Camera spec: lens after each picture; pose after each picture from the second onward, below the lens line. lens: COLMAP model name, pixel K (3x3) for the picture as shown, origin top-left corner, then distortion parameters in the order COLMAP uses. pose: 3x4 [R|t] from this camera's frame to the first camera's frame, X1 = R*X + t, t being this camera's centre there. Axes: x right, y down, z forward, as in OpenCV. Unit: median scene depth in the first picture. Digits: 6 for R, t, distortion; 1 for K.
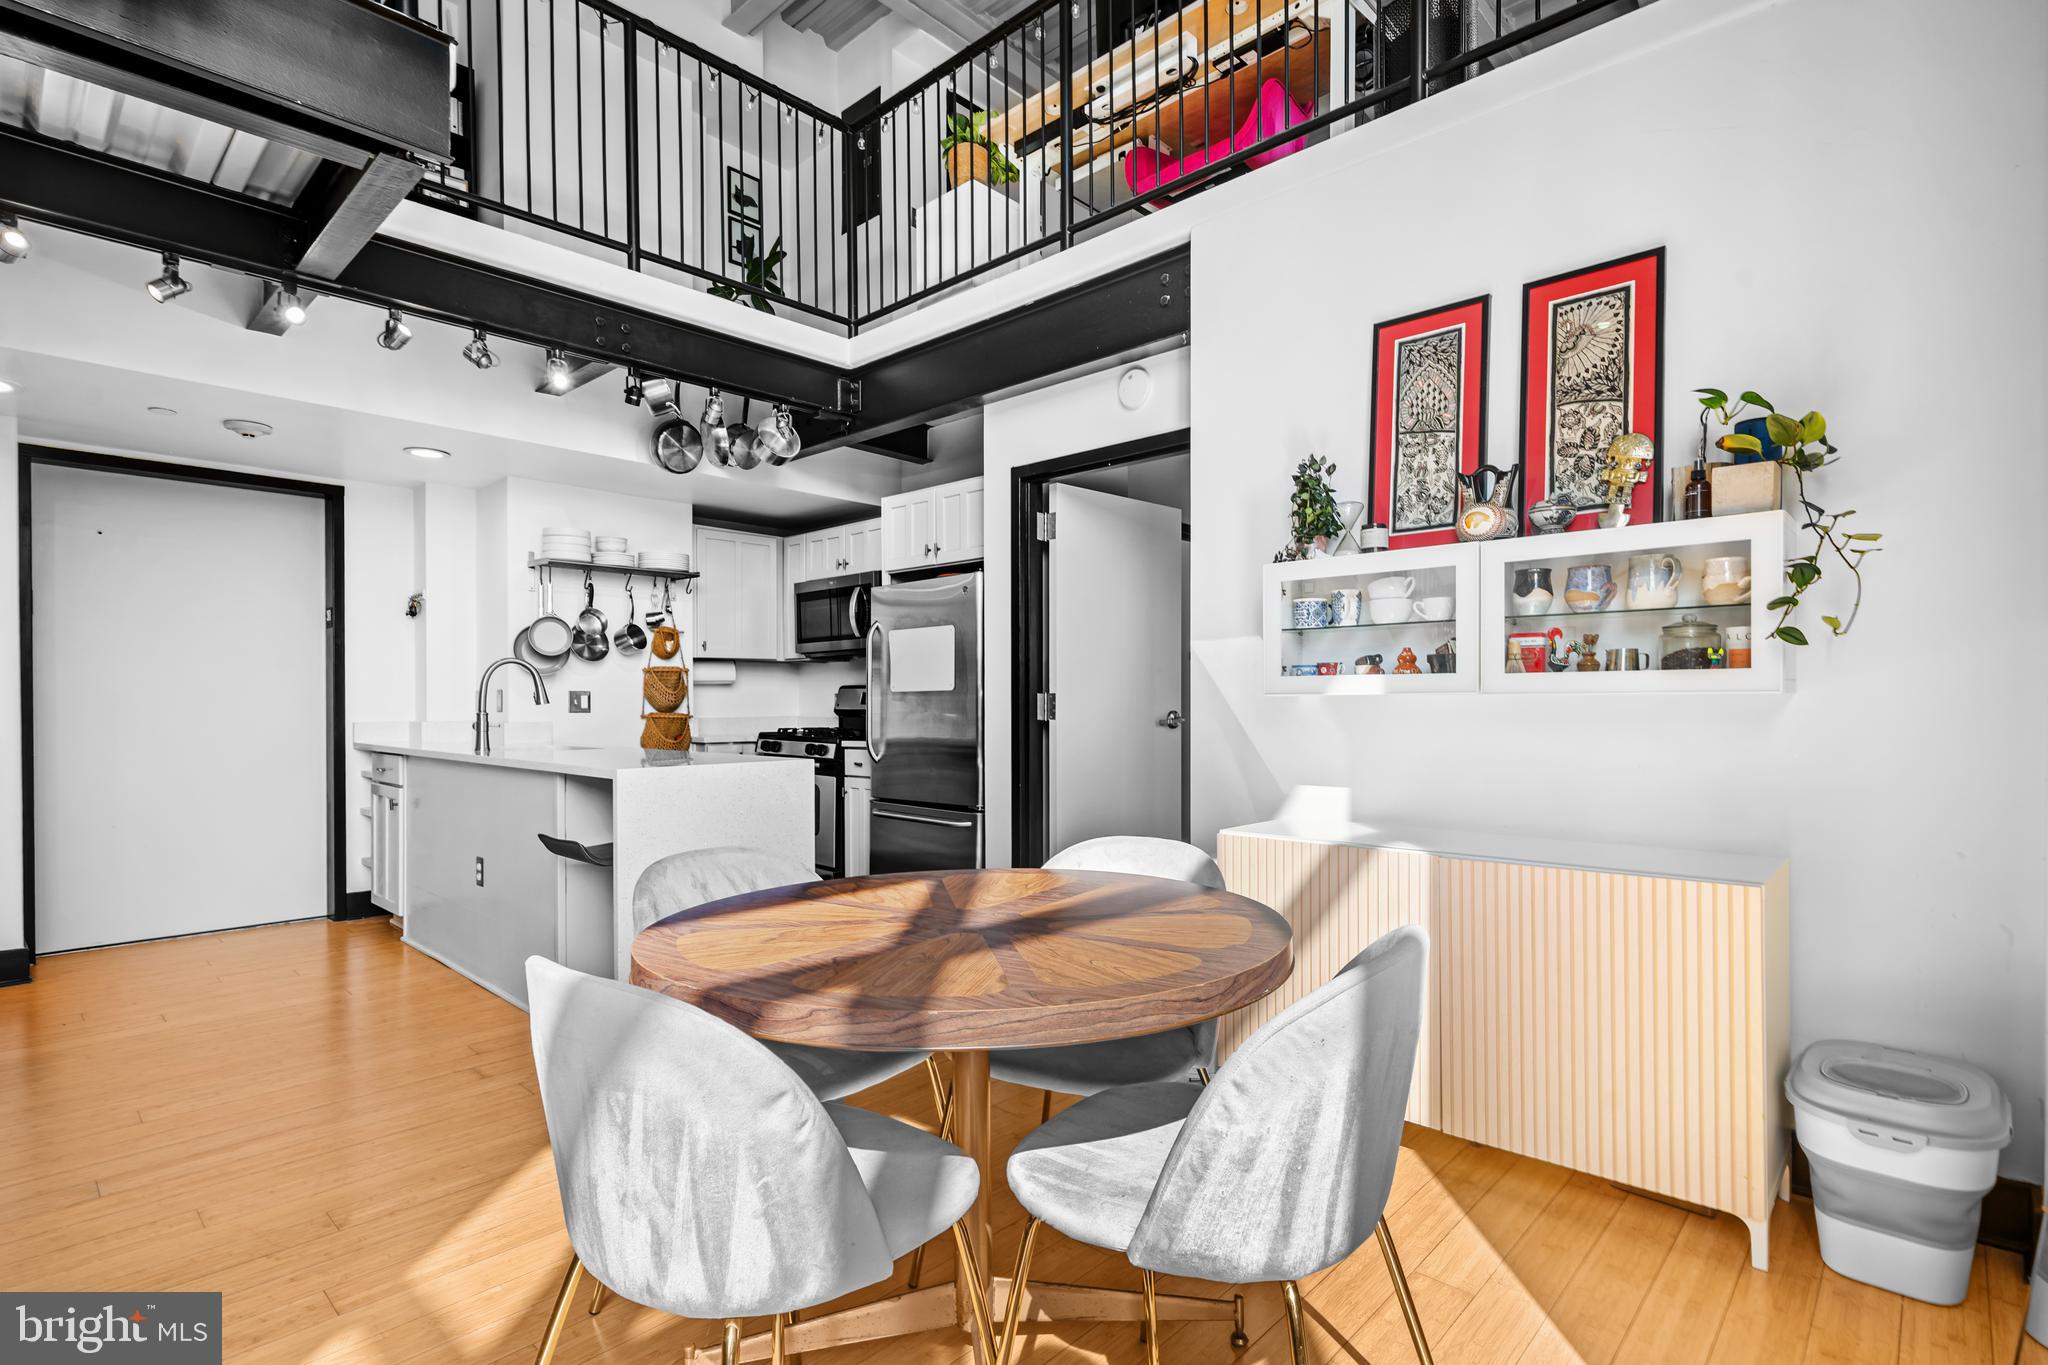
lens RADIAL K [[1023.4, 0, 1029.9], [0, 1023.4, 707.8], [0, 0, 1]] dist [0.001698, -0.000689]
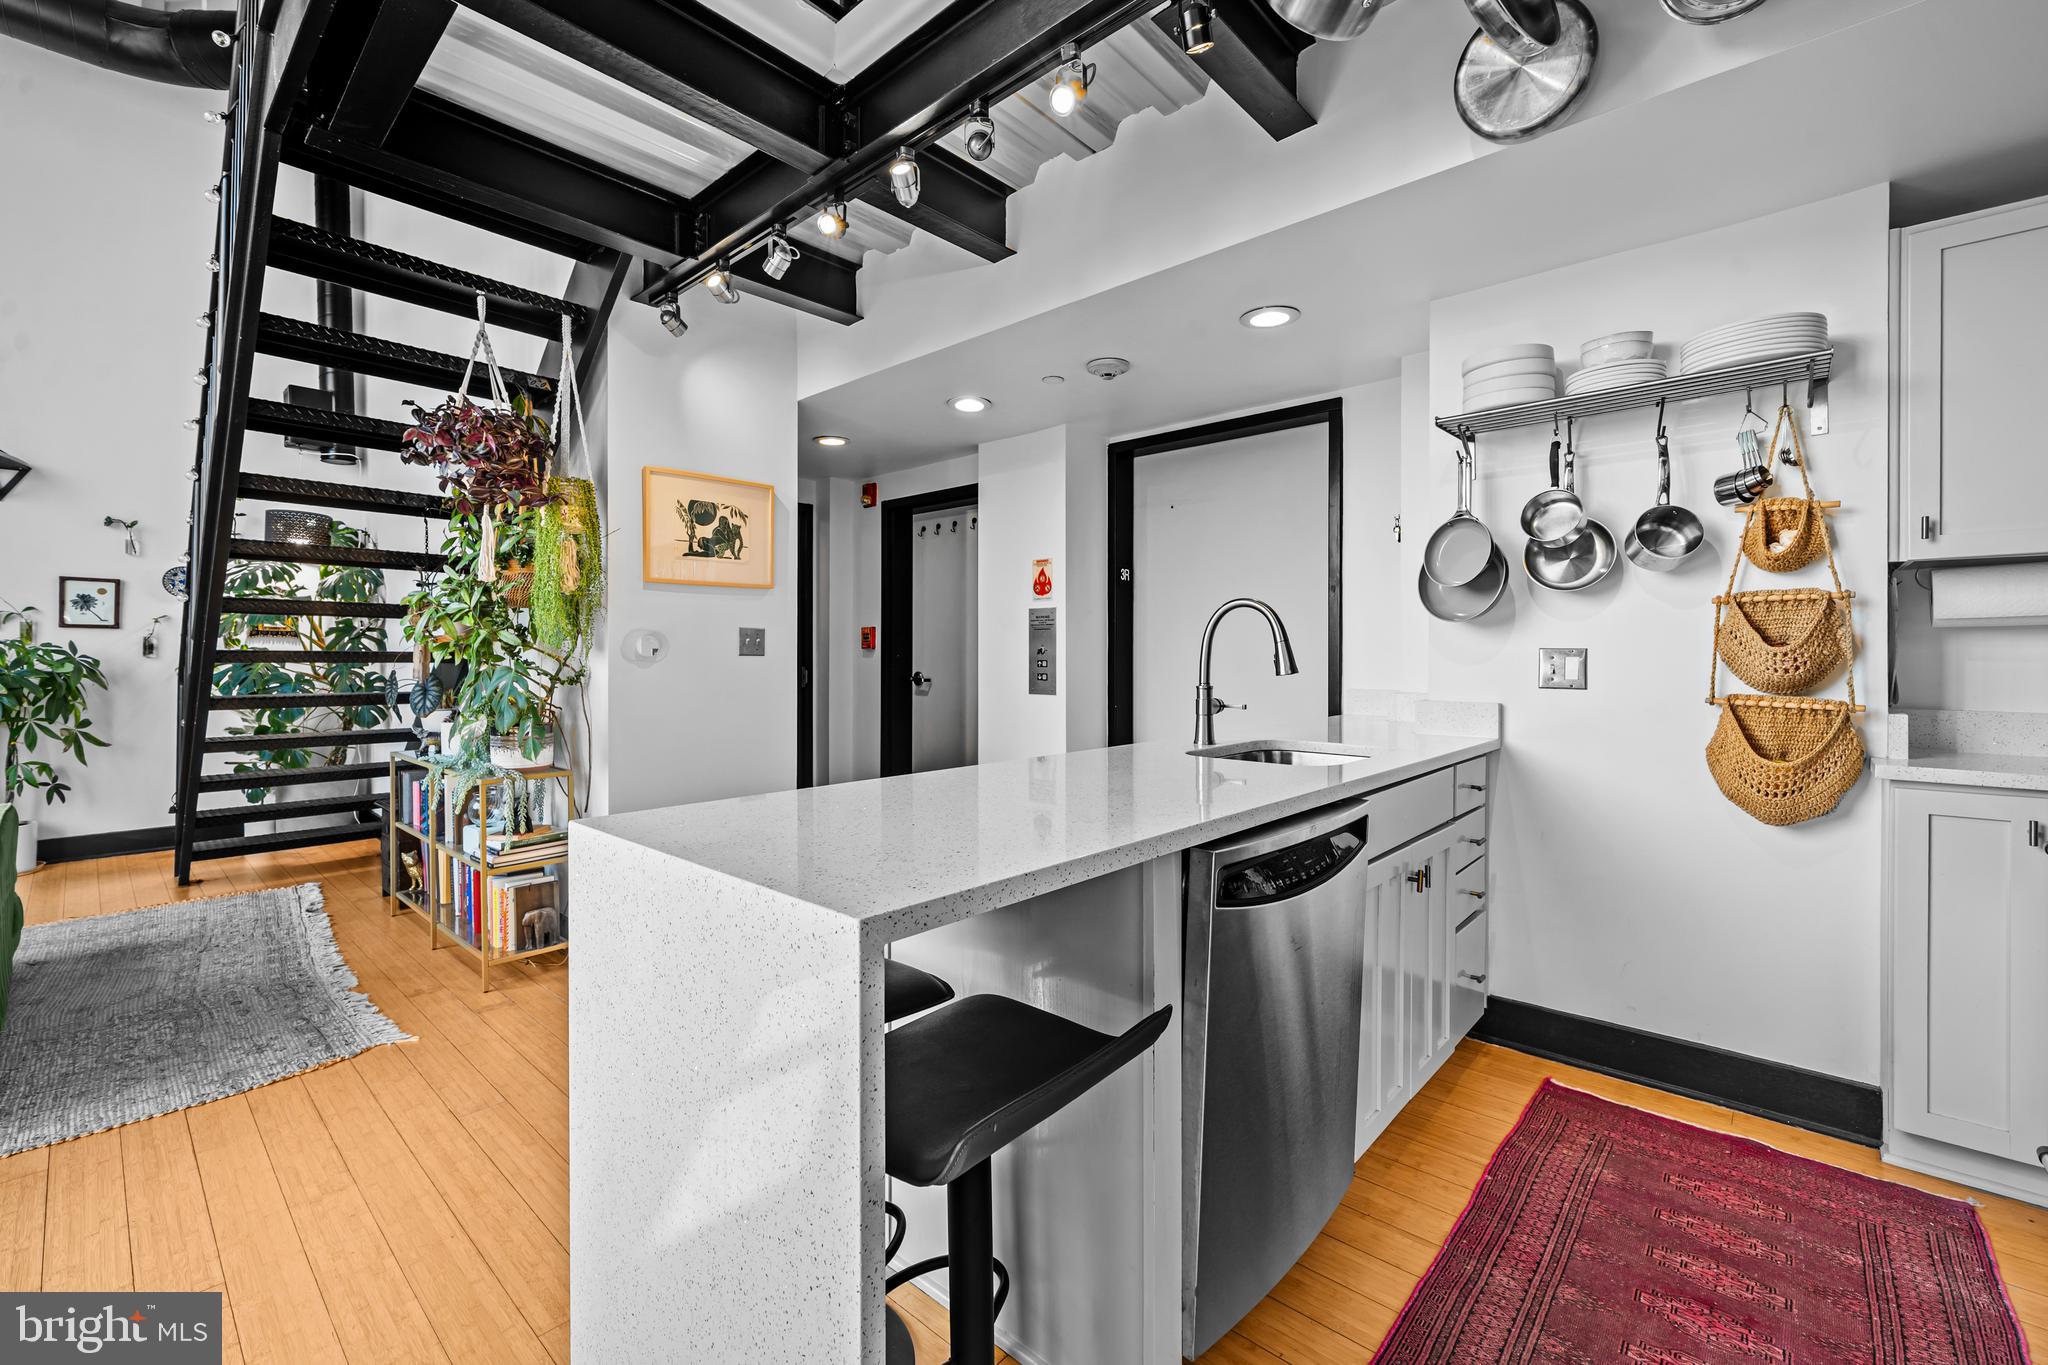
lens RADIAL K [[842.9, 0, 1018.9], [0, 842.9, 657.9], [0, 0, 1]] dist [-0.000013, 0.000078]
pose [[0.024153, 0.007523, -0.999680, -0.006862], [-0.004070, 0.999964, 0.007427, -0.013741], [0.999700, 0.003889, 0.024183, 0.724201]]
